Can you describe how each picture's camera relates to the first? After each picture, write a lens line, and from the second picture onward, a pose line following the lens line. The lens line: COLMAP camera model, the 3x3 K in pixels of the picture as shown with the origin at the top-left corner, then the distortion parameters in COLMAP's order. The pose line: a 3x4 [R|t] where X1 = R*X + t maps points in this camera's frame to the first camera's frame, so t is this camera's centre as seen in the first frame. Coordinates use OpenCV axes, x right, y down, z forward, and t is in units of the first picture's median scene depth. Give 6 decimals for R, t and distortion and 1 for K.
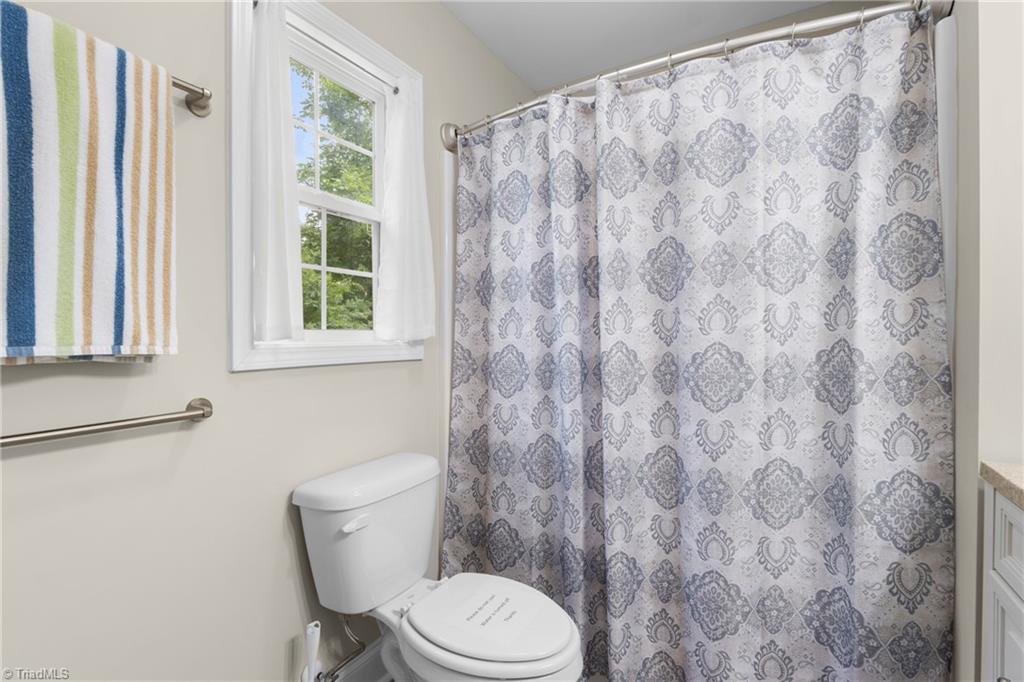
lens RADIAL K [[464.8, 0, 509.9], [0, 464.8, 337.2], [0, 0, 1]] dist [-0.002442, -0.000016]
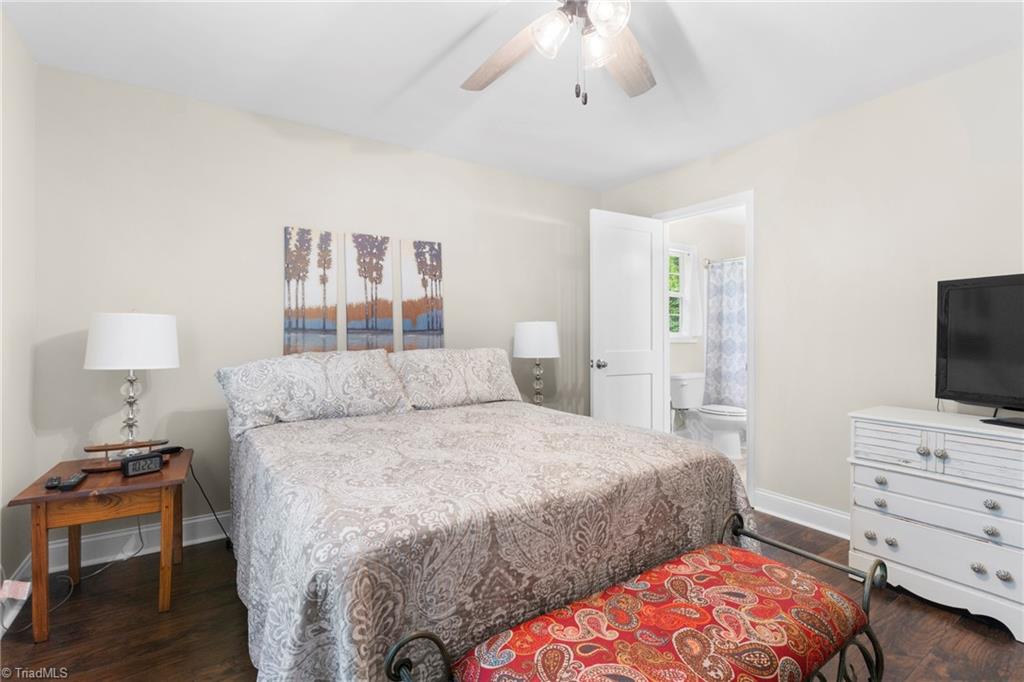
lens RADIAL K [[464.8, 0, 516.8], [0, 464.8, 336.6], [0, 0, 1]] dist [-0.002442, -0.000016]
pose [[0.909884, 0.000607, -0.414862, -0.007514], [-0.001969, 0.999994, -0.002856, 0.025035], [0.414858, 0.003416, 0.909880, -2.961282]]
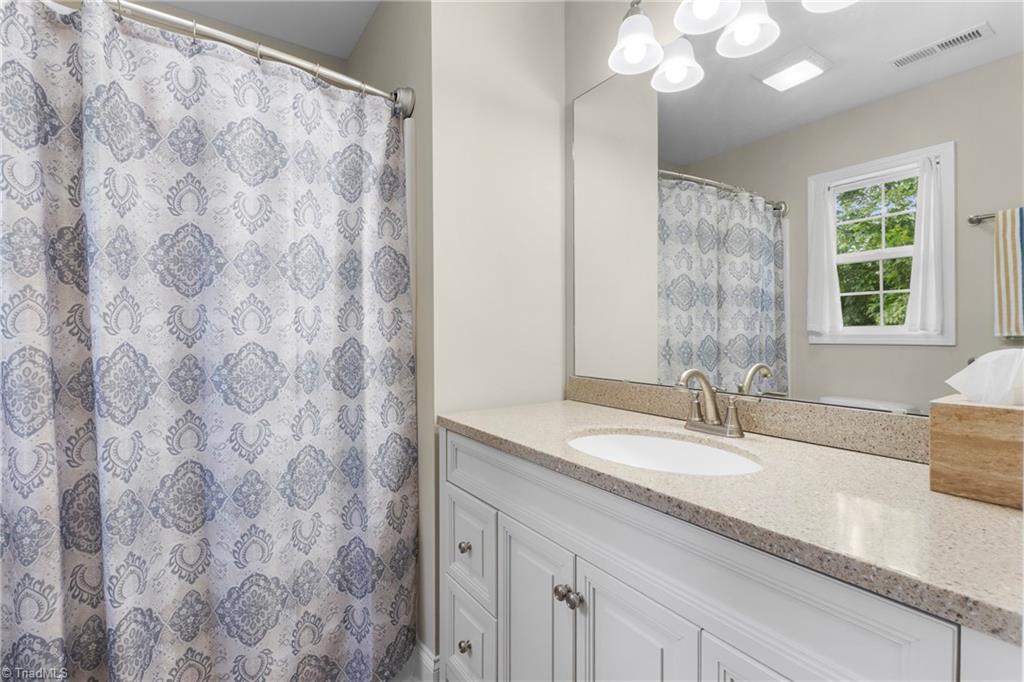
lens RADIAL K [[464.8, 0, 510.3], [0, 464.8, 335.1], [0, 0, 1]] dist [-0.002442, -0.000016]
pose [[0.423581, -0.001401, 0.905857, -0.212029], [0.009763, 0.999948, -0.003018, 0.003805], [-0.905806, 0.010122, 0.423572, 0.079789]]
